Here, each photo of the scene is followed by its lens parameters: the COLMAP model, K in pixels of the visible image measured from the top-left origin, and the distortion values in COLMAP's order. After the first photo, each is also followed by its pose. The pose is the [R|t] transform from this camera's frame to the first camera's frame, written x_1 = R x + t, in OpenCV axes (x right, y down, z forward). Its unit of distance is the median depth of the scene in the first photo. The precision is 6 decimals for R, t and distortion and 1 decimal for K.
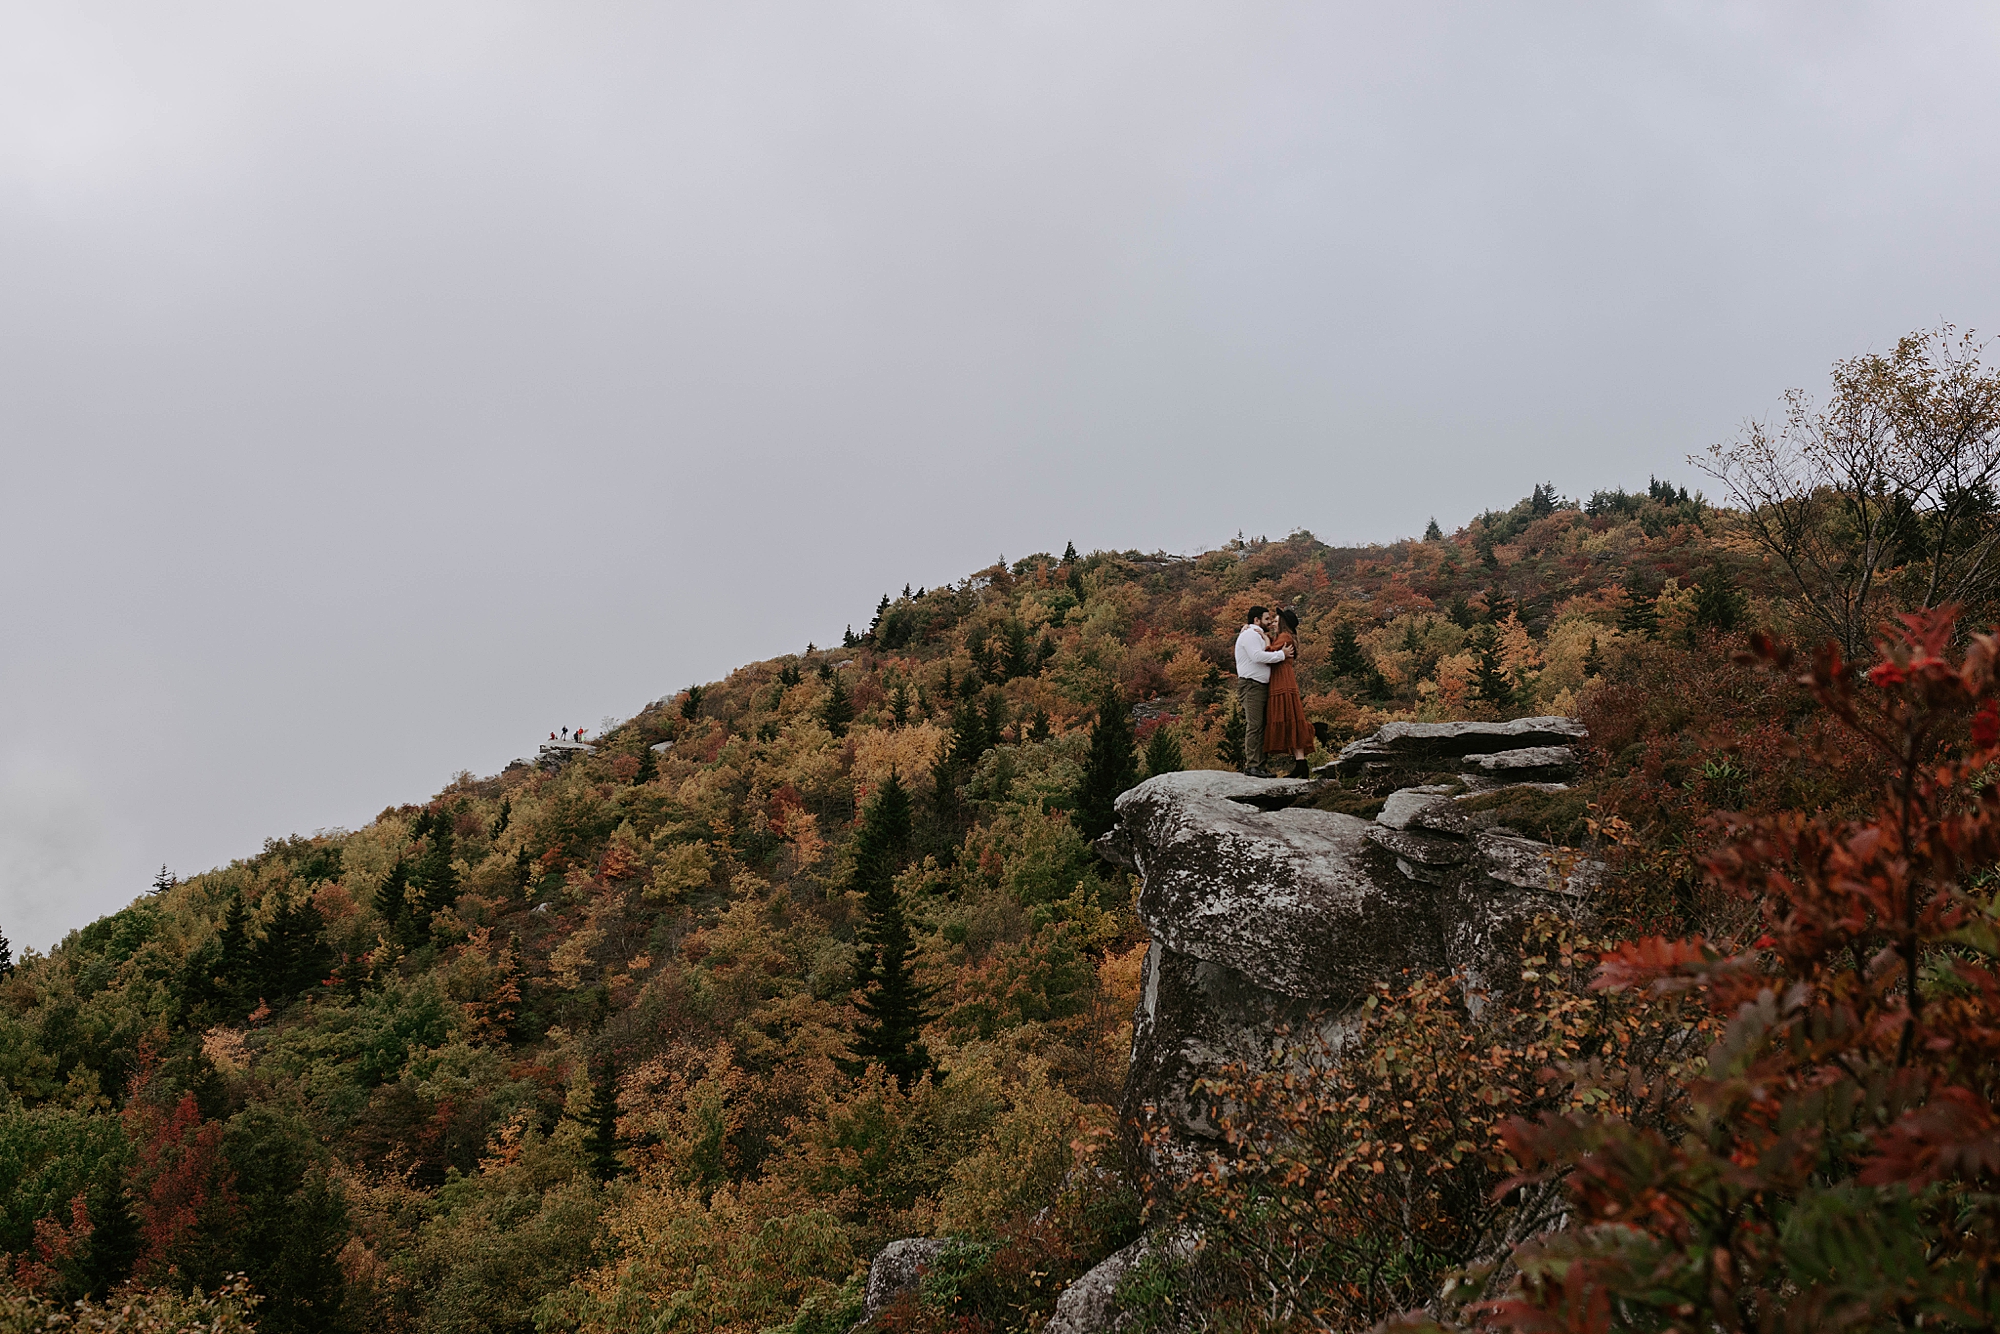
lens RADIAL K [[1886.7, 0, 1004.3], [0, 1886.7, 670.2], [0, 0, 1]] dist [0.004290, 0.000000]
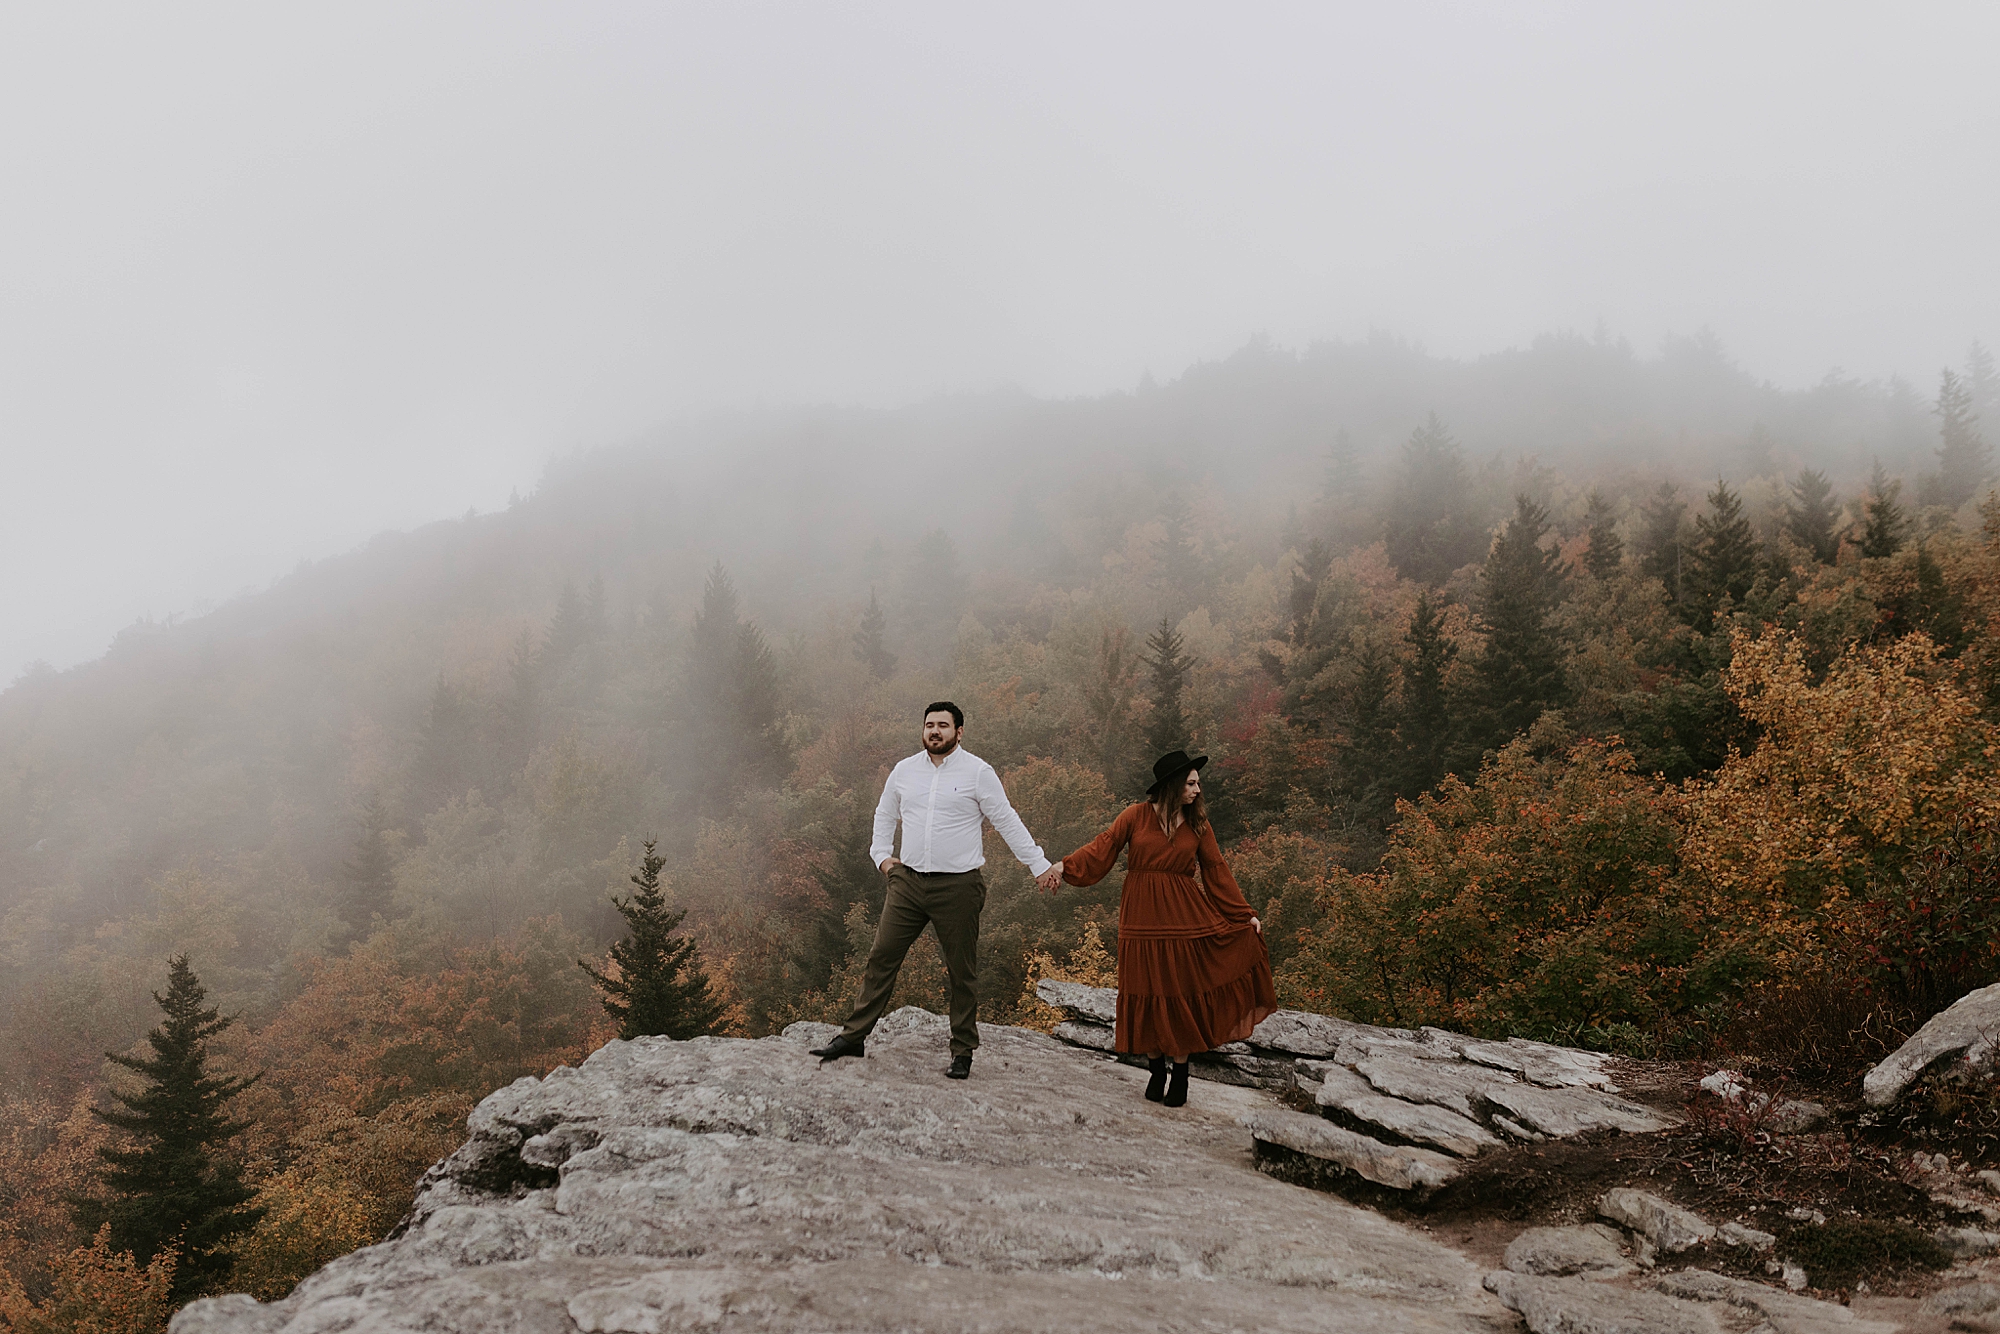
lens RADIAL K [[1886.7, 0, 1008.3], [0, 1886.7, 672.4], [0, 0, 1]] dist [0.004290, 0.000000]
pose [[0.990604, -0.019292, 0.135394, 0.117525], [0.008693, 0.996881, 0.078440, -0.016524], [-0.136485, -0.076526, 0.987682, 0.286582]]
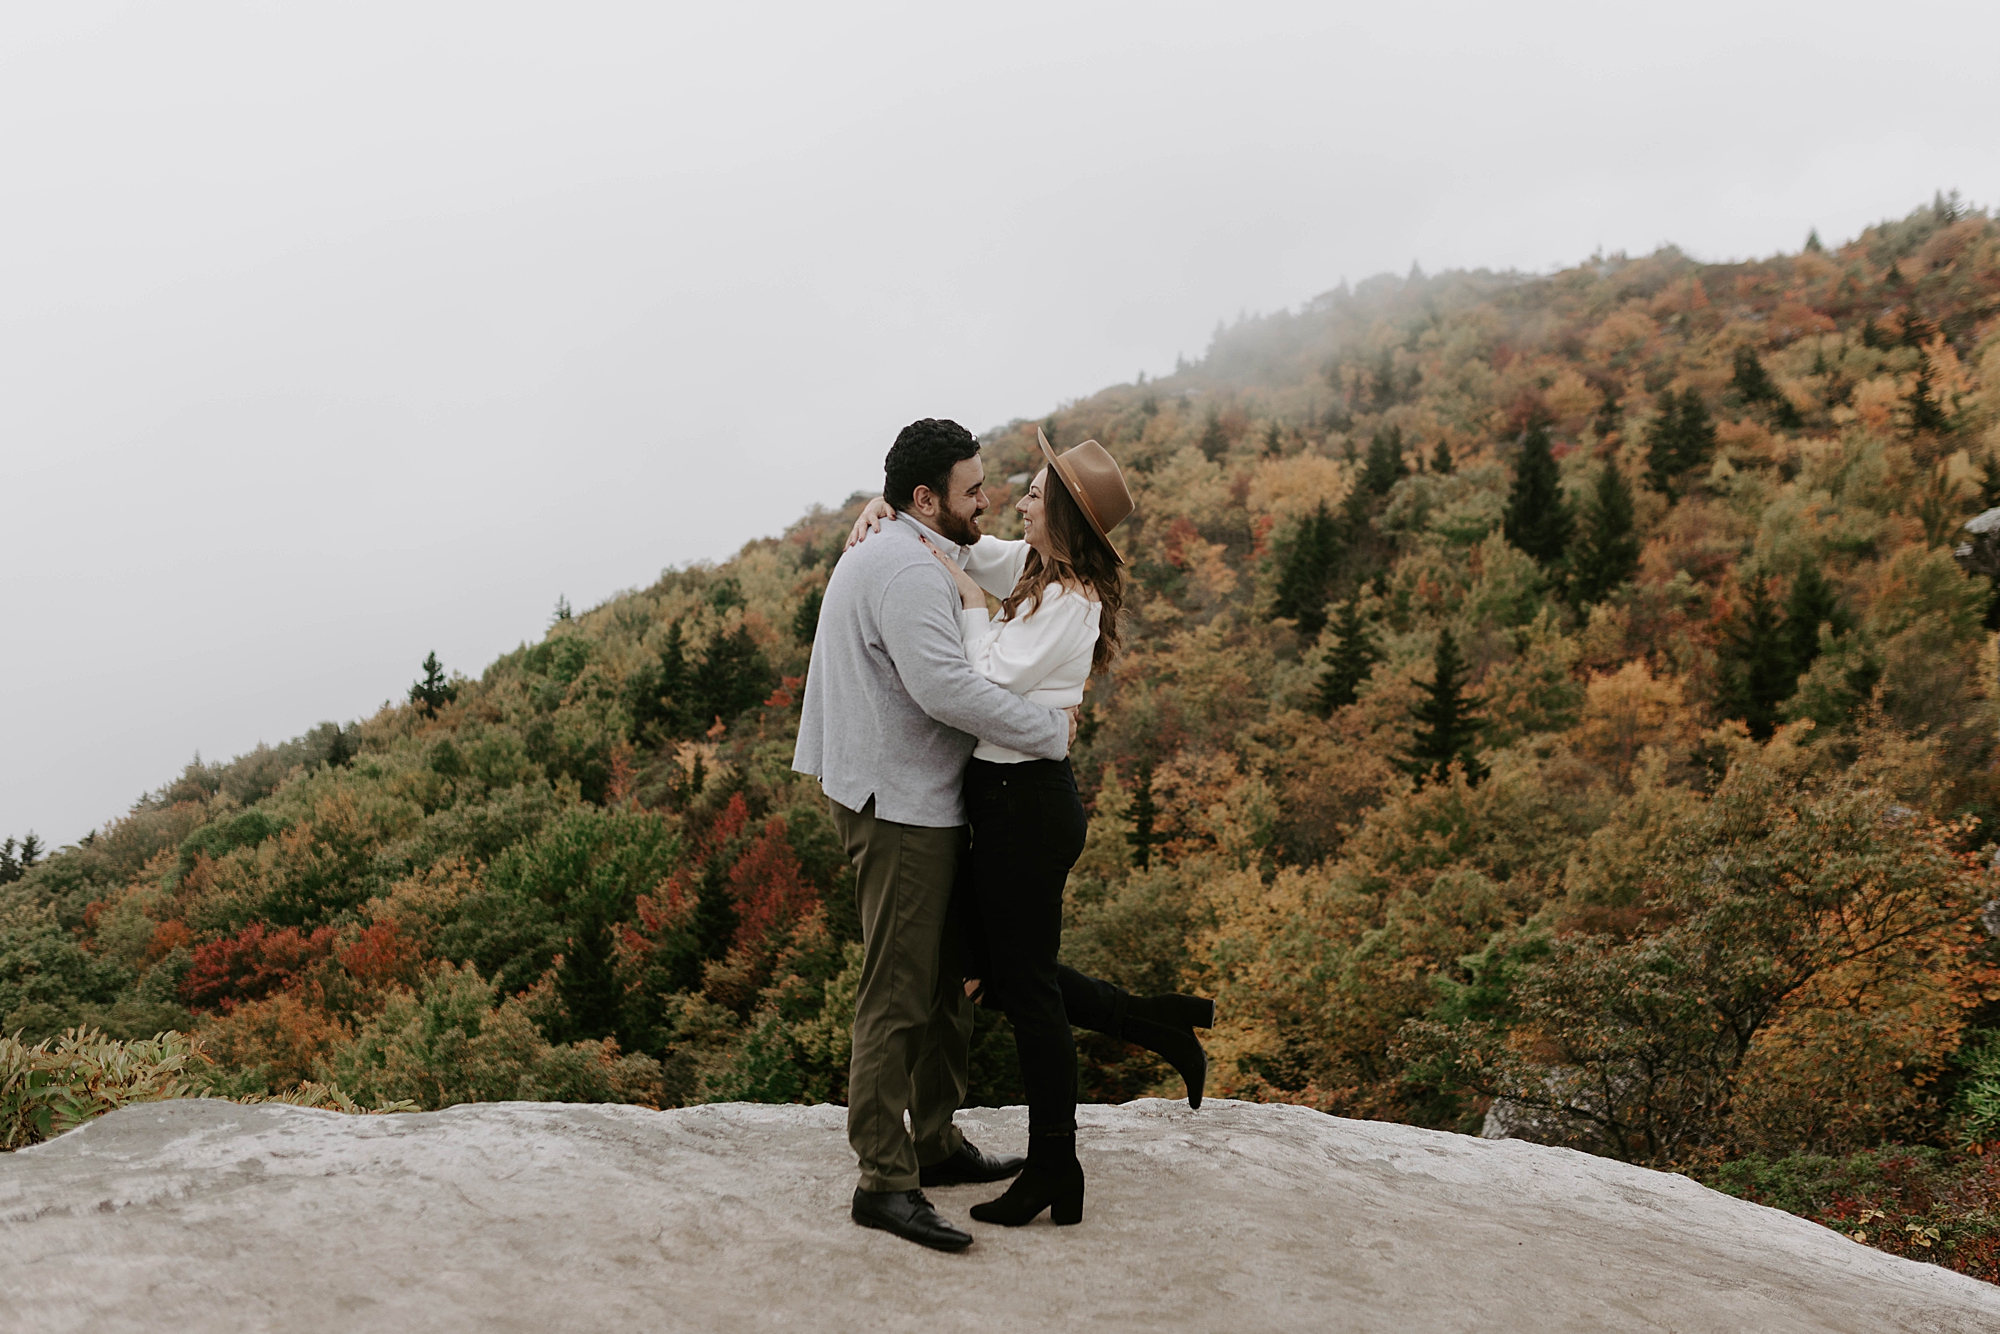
lens RADIAL K [[1985.8, 0, 1058.8], [0, 1985.8, 665.7], [0, 0, 1]] dist [0.013017, 0.000000]
pose [[0.993832, 0.006271, -0.110718, -0.132880], [0.008768, 0.990830, 0.134826, -0.009268], [0.110548, -0.134966, 0.984664, -0.152007]]
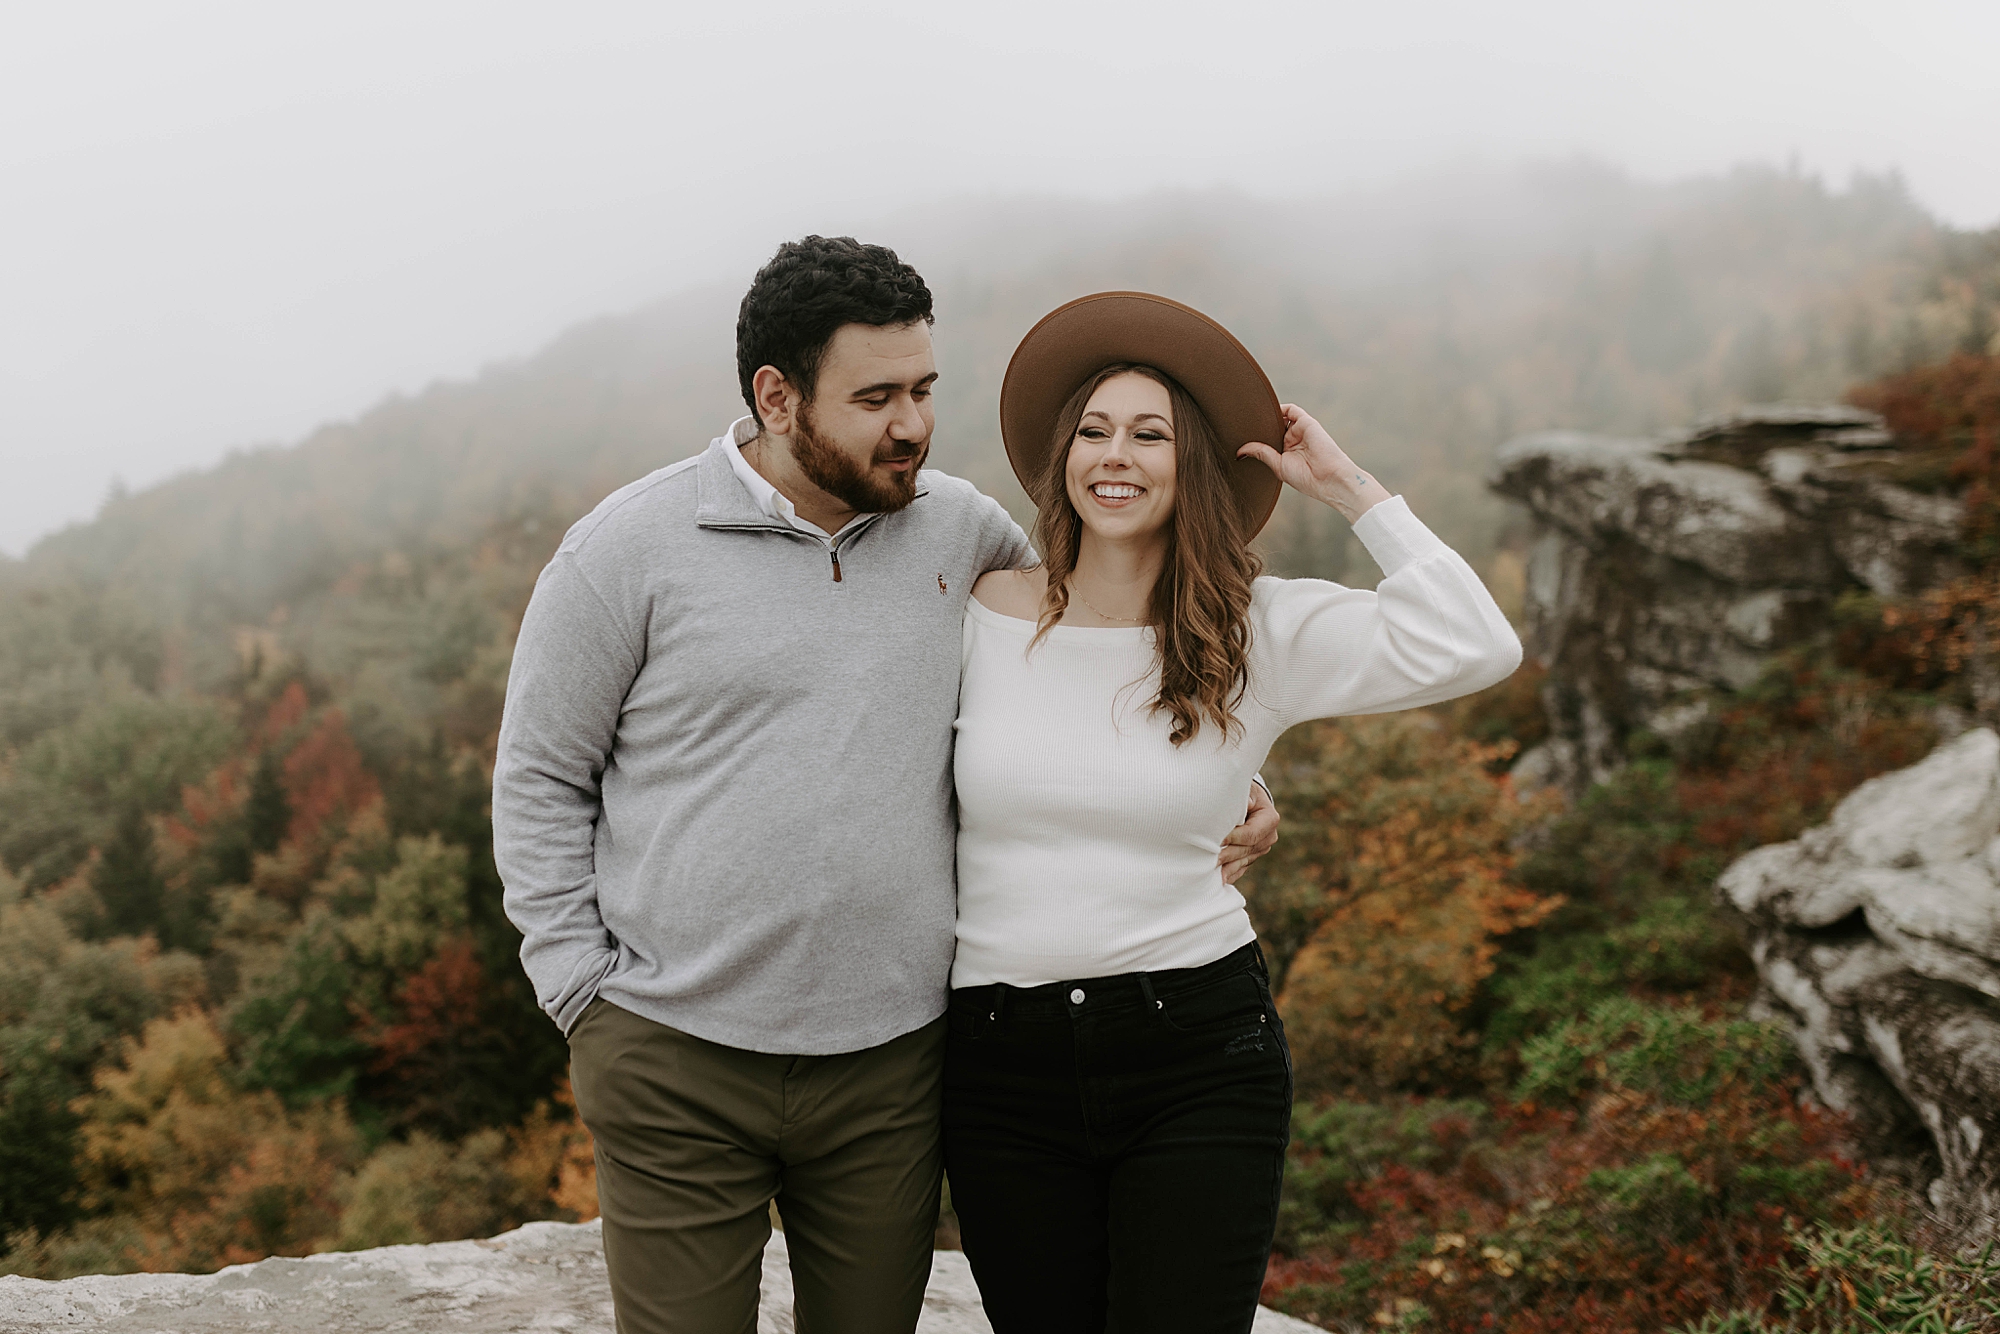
lens RADIAL K [[1886.7, 0, 1014.3], [0, 1886.7, 654.7], [0, 0, 1]] dist [0.004290, 0.000000]
pose [[0.996097, 0.026796, 0.084103, -0.128888], [-0.041604, 0.982859, 0.179605, -0.006785], [-0.077849, -0.182403, 0.980137, -0.120919]]
